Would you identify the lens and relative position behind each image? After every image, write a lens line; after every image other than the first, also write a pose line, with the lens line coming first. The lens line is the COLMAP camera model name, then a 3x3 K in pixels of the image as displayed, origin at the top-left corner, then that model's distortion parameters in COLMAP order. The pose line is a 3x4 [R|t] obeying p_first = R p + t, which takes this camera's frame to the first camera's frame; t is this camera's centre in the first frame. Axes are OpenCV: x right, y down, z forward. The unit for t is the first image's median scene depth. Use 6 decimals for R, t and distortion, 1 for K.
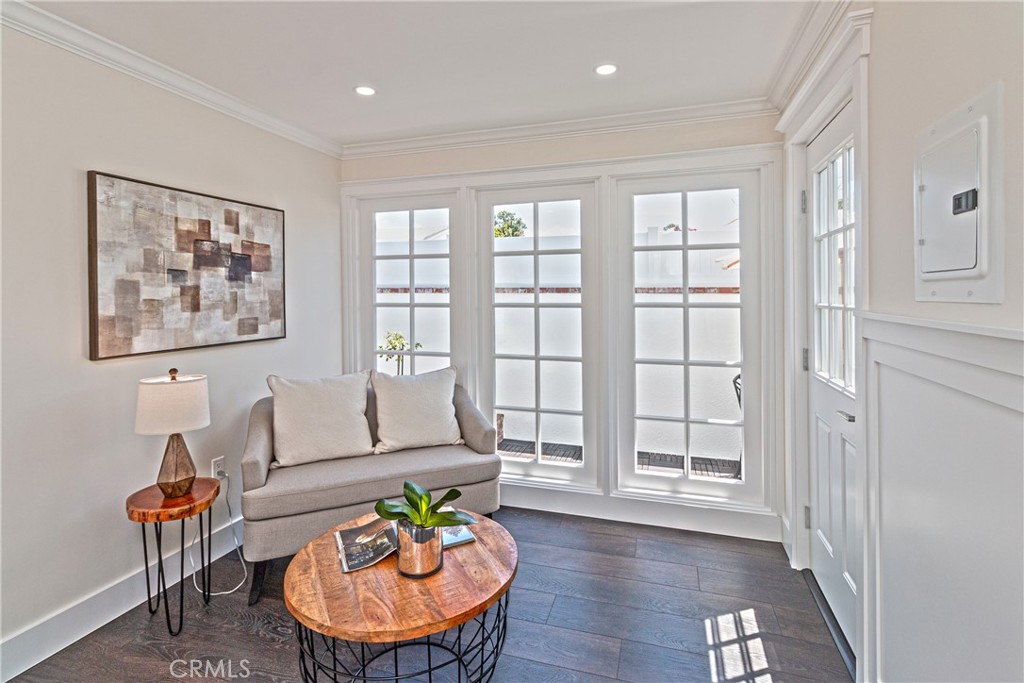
lens RADIAL K [[474.3, 0, 518.0], [0, 474.3, 297.0], [0, 0, 1]] dist [0.001097, -0.000381]
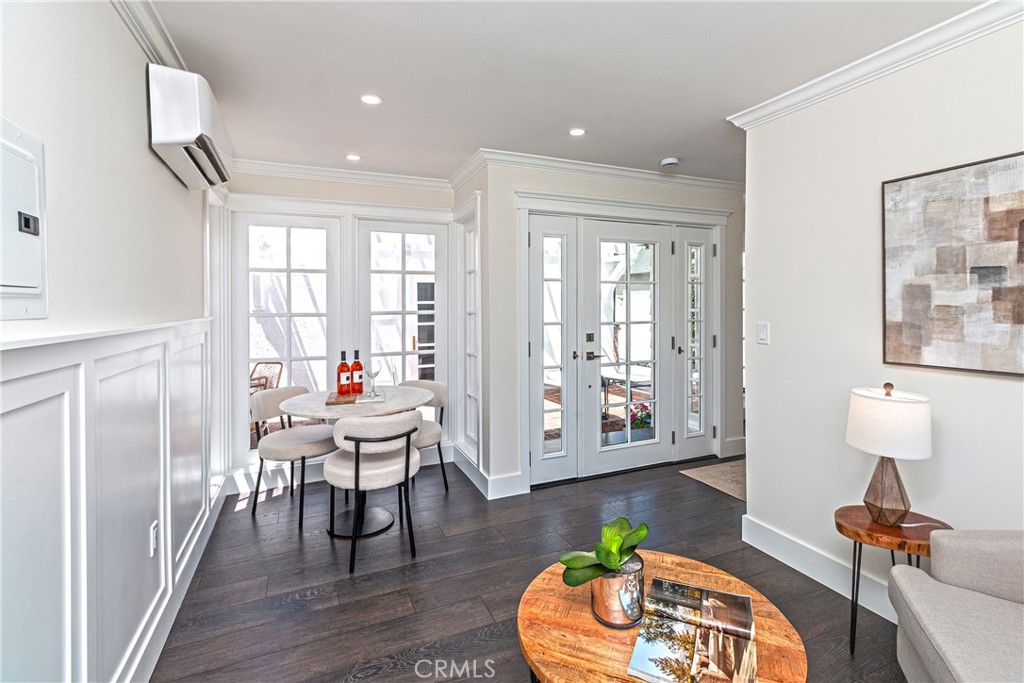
lens RADIAL K [[474.3, 0, 500.4], [0, 474.3, 306.8], [0, 0, 1]] dist [0.001097, -0.000381]
pose [[-0.766210, 0.015475, -0.642404, 0.389331], [0.010281, 0.999877, 0.011823, -0.011149], [0.642508, 0.002454, -0.766275, 1.149303]]
